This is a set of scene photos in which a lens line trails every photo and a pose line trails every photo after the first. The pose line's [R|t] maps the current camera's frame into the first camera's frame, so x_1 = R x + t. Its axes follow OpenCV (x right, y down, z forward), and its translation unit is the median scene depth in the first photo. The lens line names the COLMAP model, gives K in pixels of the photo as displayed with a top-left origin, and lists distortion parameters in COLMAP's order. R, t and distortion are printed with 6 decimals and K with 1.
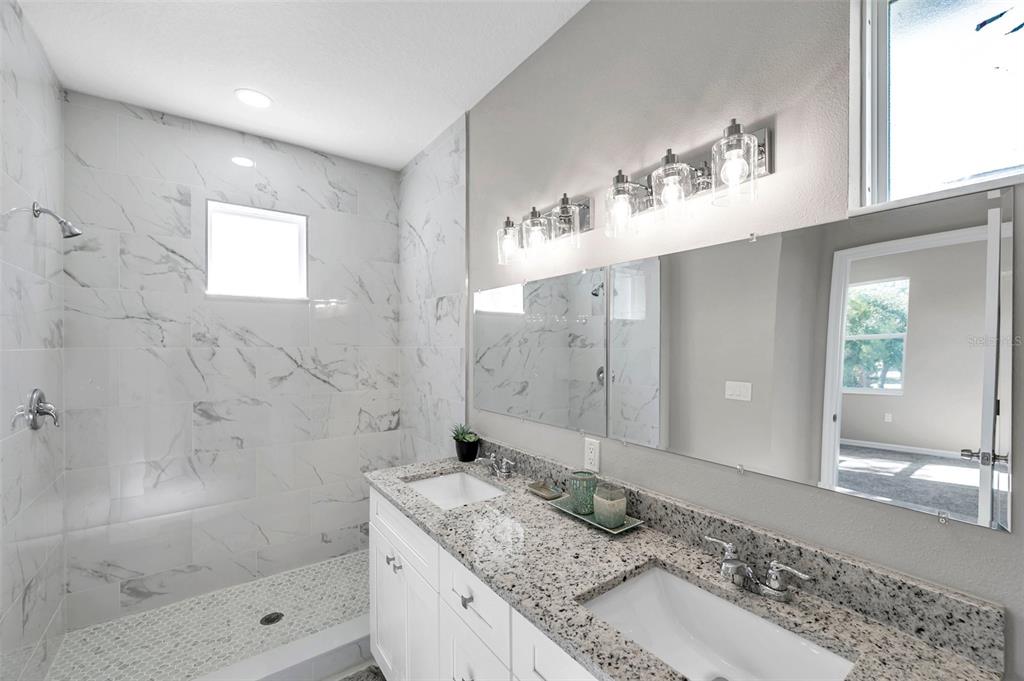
lens RADIAL K [[407.6, 0, 510.2], [0, 407.6, 347.3], [0, 0, 1]] dist [0.000464, 0.000216]
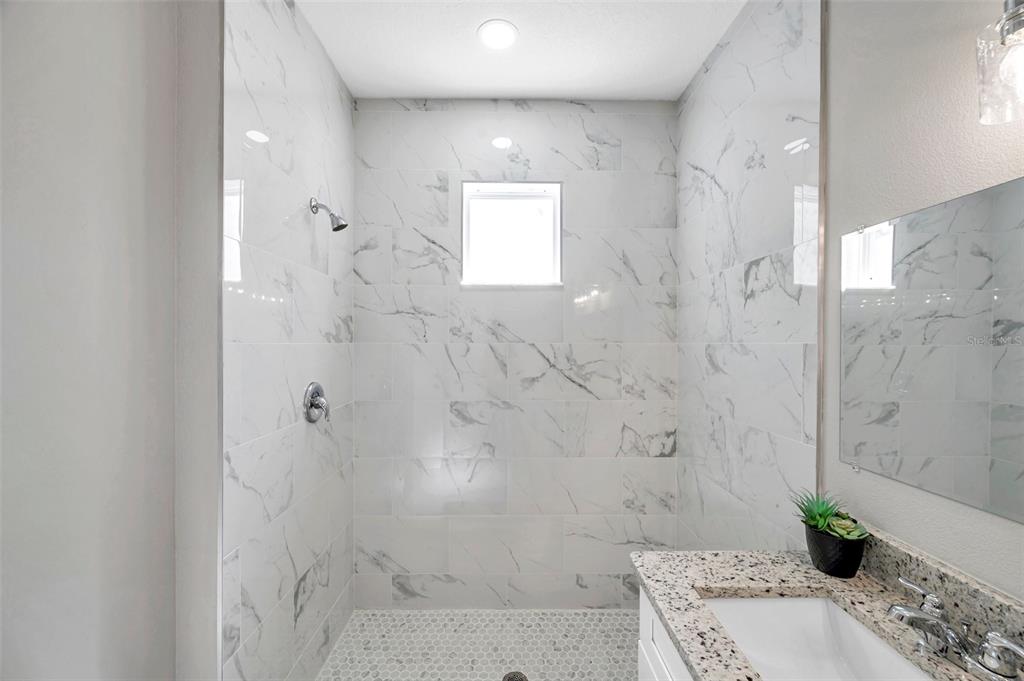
lens RADIAL K [[407.6, 0, 510.9], [0, 407.6, 344.1], [0, 0, 1]] dist [0.000464, 0.000216]
pose [[0.812899, 0.002789, -0.582398, -0.113910], [-0.005628, 0.999979, -0.003067, 0.005094], [0.582377, 0.005771, 0.812898, 0.305503]]
